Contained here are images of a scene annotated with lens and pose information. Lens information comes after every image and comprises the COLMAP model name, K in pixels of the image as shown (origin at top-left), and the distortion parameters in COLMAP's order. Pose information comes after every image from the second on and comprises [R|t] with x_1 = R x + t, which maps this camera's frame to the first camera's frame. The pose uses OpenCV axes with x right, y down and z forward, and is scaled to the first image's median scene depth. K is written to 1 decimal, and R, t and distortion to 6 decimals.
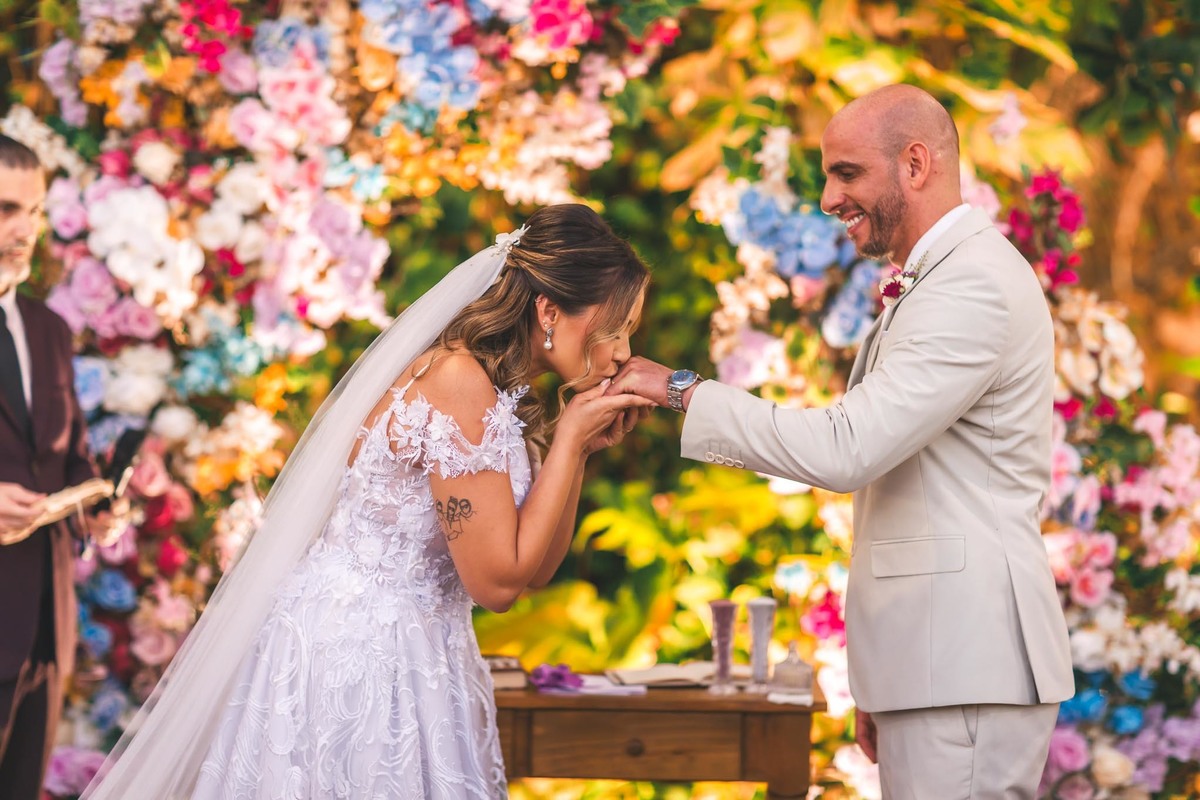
lens RADIAL K [[2871.7, 0, 603.5], [0, 2871.7, 444.1], [0, 0, 1]] dist [0.047658, 0.000000]
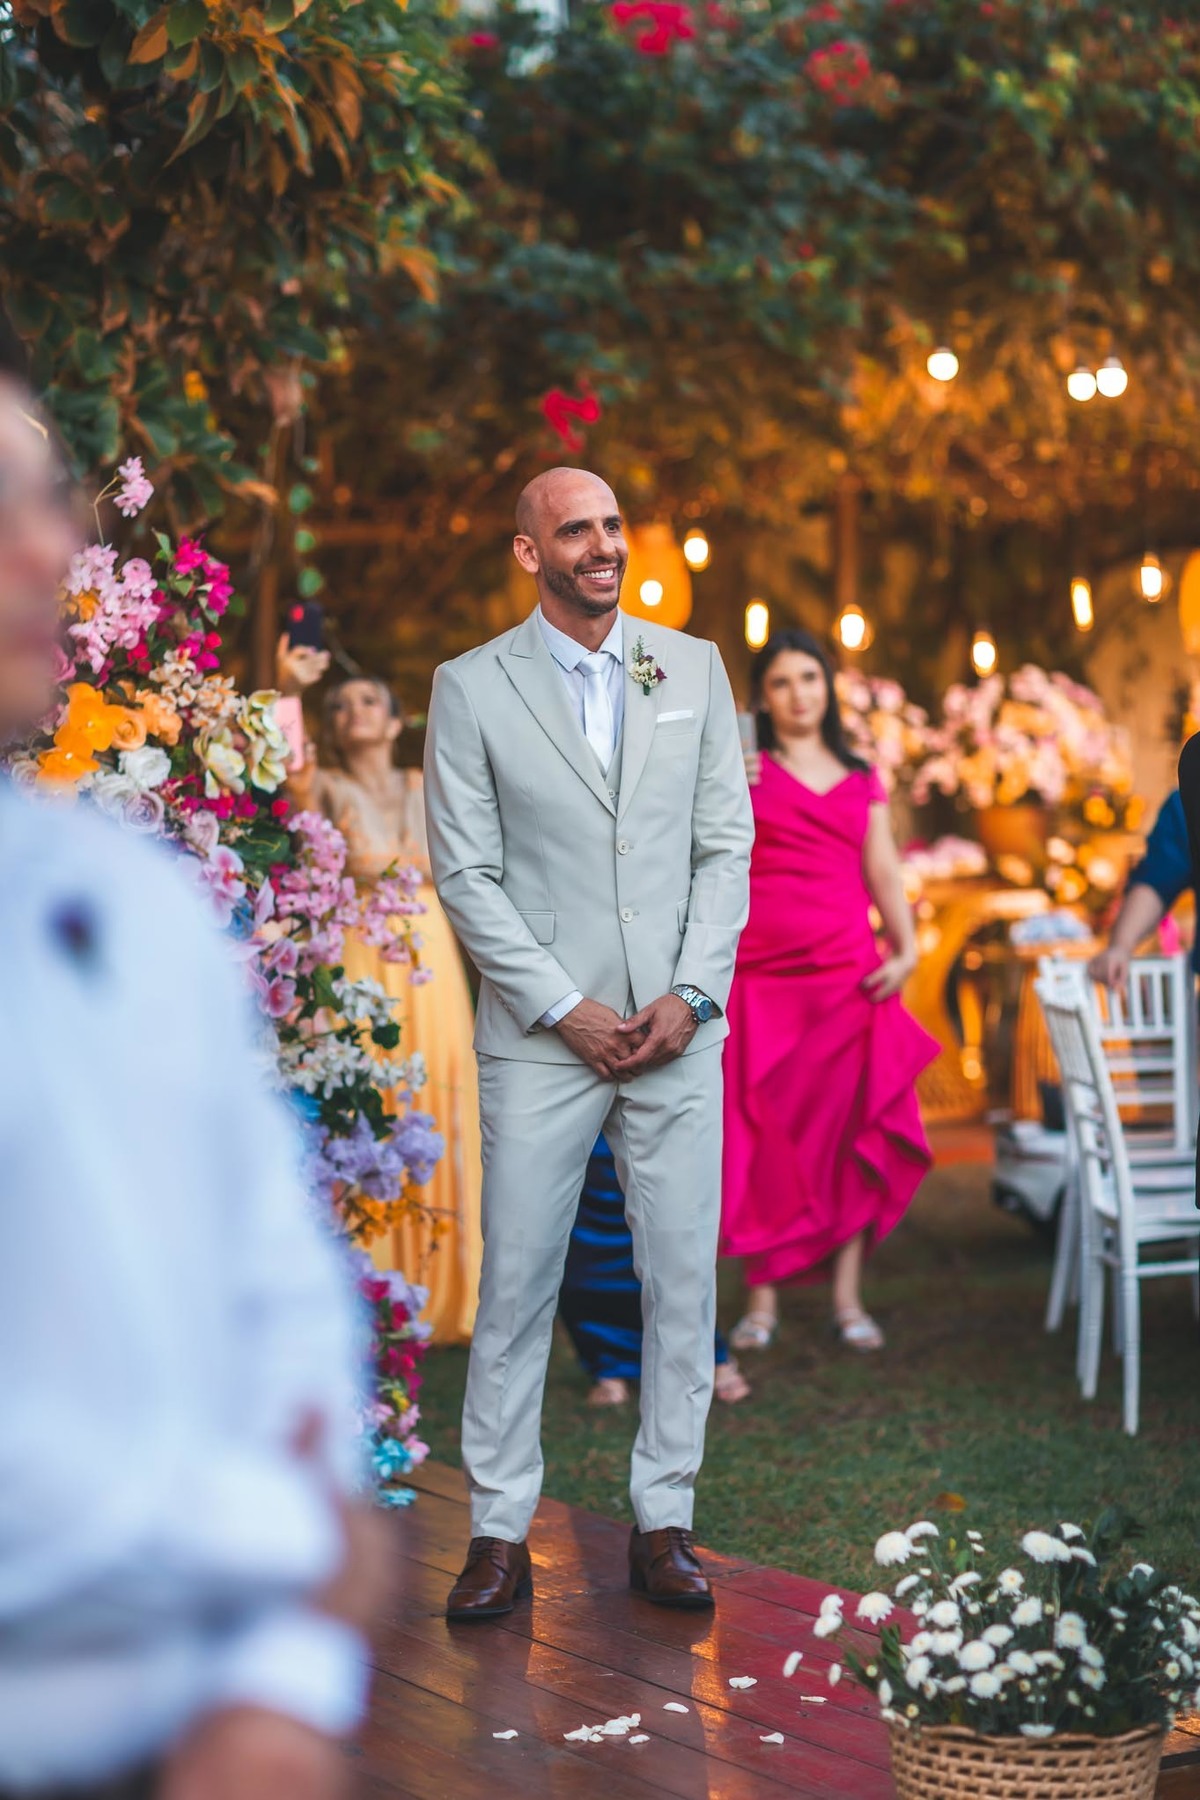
lens RADIAL K [[4307.5, 0, 615.4], [0, 4307.5, 918.9], [0, 0, 1]] dist [0.047658, 0.000000]
pose [[0.858094, -0.065114, 0.509347, -0.417476], [0.072875, 0.997330, 0.004724, 0.024855], [-0.508295, 0.033064, 0.860548, -0.222580]]
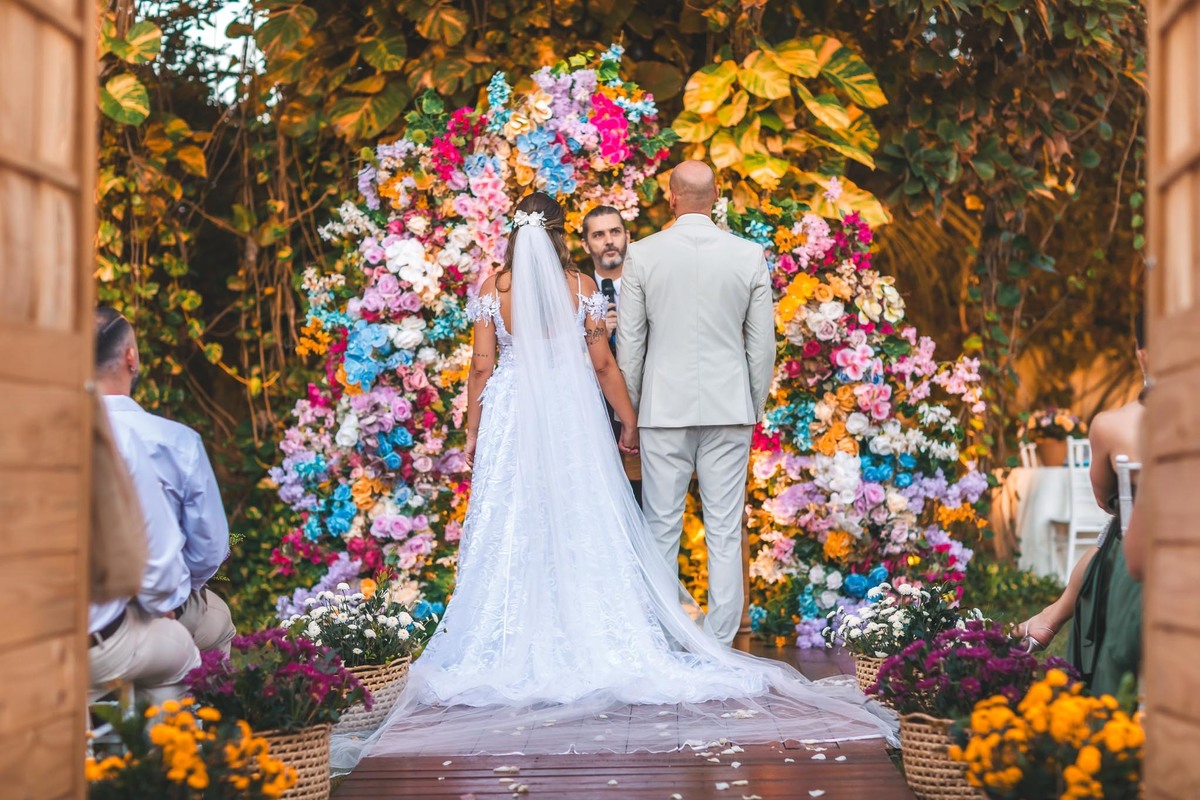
lens RADIAL K [[2871.7, 0, 599.1], [0, 2871.7, 402.6], [0, 0, 1]] dist [0.047658, 0.000000]
pose [[0.999158, -0.036214, 0.019286, -0.070788], [0.037381, 0.997247, -0.064036, 0.162483], [-0.016914, 0.064703, 0.997761, -1.026063]]
